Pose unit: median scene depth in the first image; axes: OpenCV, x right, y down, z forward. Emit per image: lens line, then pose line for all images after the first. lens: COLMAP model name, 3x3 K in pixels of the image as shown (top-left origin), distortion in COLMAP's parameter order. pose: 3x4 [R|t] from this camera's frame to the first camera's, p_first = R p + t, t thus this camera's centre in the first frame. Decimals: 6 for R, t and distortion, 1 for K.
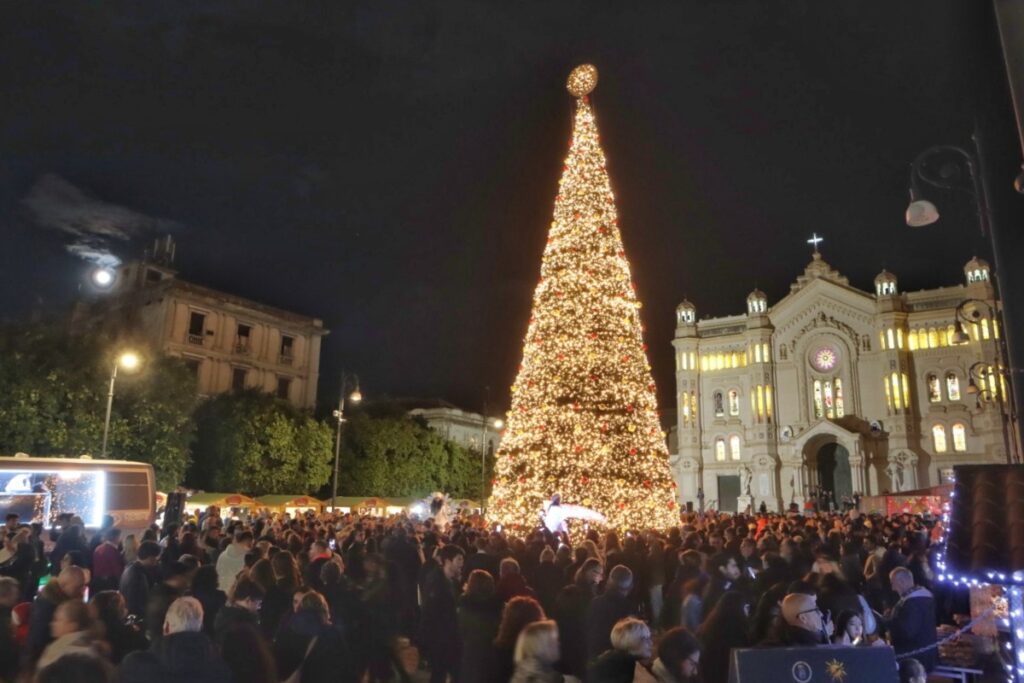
lens RADIAL K [[683.8, 0, 505.6], [0, 683.8, 334.7], [0, 0, 1]] dist [-0.100632, 0.015992]
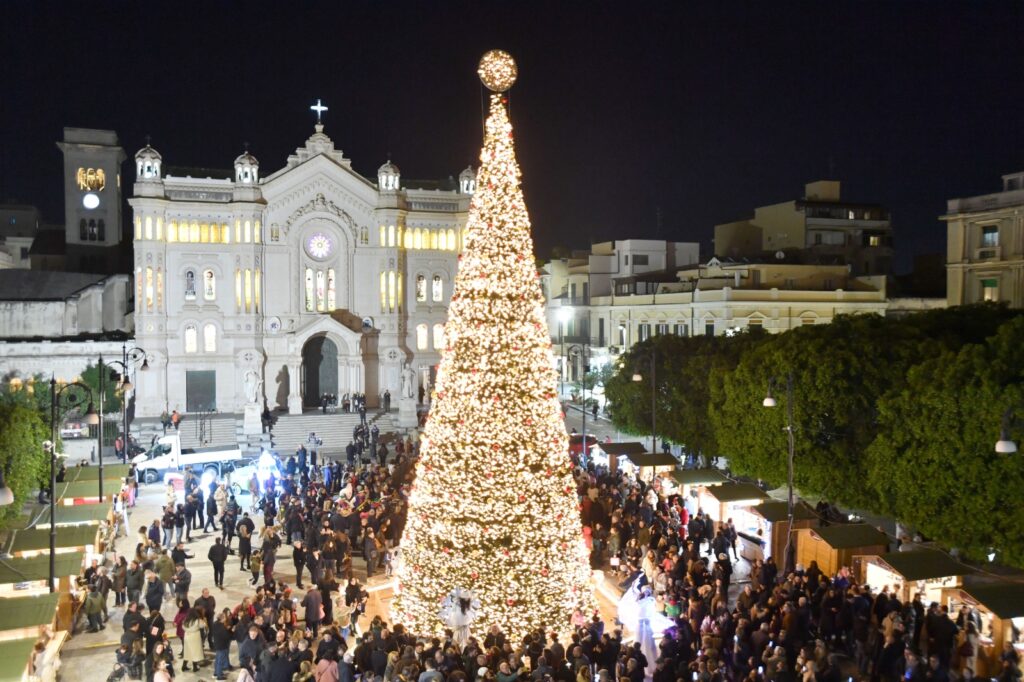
lens RADIAL K [[835.2, 0, 469.7], [0, 835.2, 321.3], [0, 0, 1]] dist [-0.003030, -0.014034]
pose [[0.621801, -0.031235, 0.782552, -0.307960], [-0.170810, 0.969741, 0.174429, -0.102479], [-0.764322, -0.242128, 0.597651, 0.130644]]
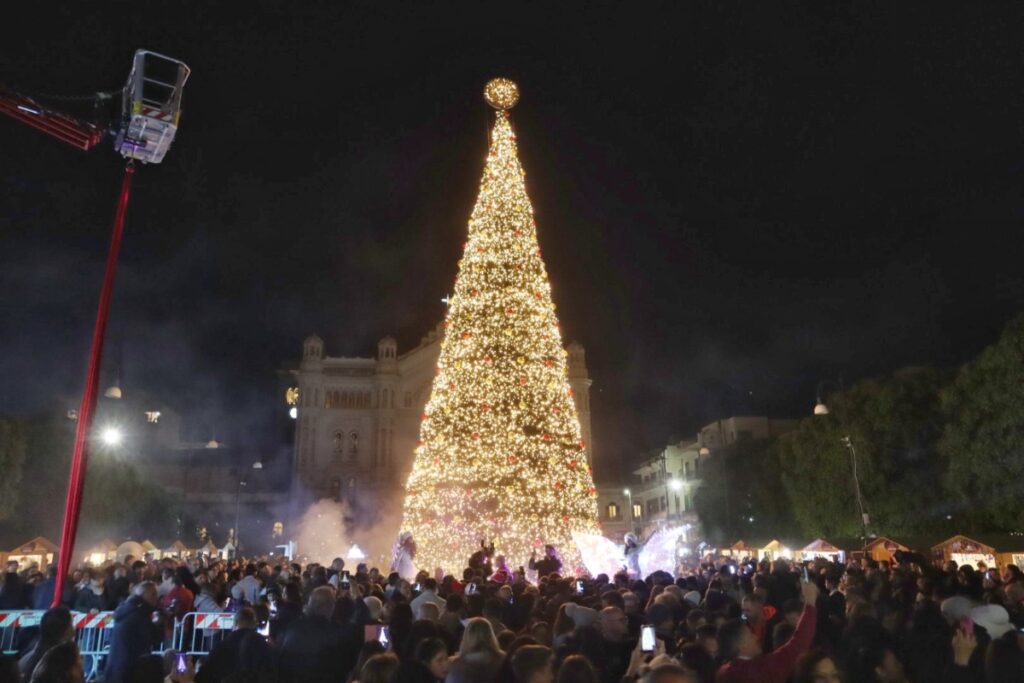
lens RADIAL K [[683.8, 0, 487.2], [0, 683.8, 336.6], [0, 0, 1]] dist [-0.100632, 0.015992]
pose [[0.763205, 0.172294, 0.622763, -0.178902], [-0.136176, 0.985037, -0.105635, 0.025787], [-0.631645, -0.004184, 0.775247, 0.113231]]
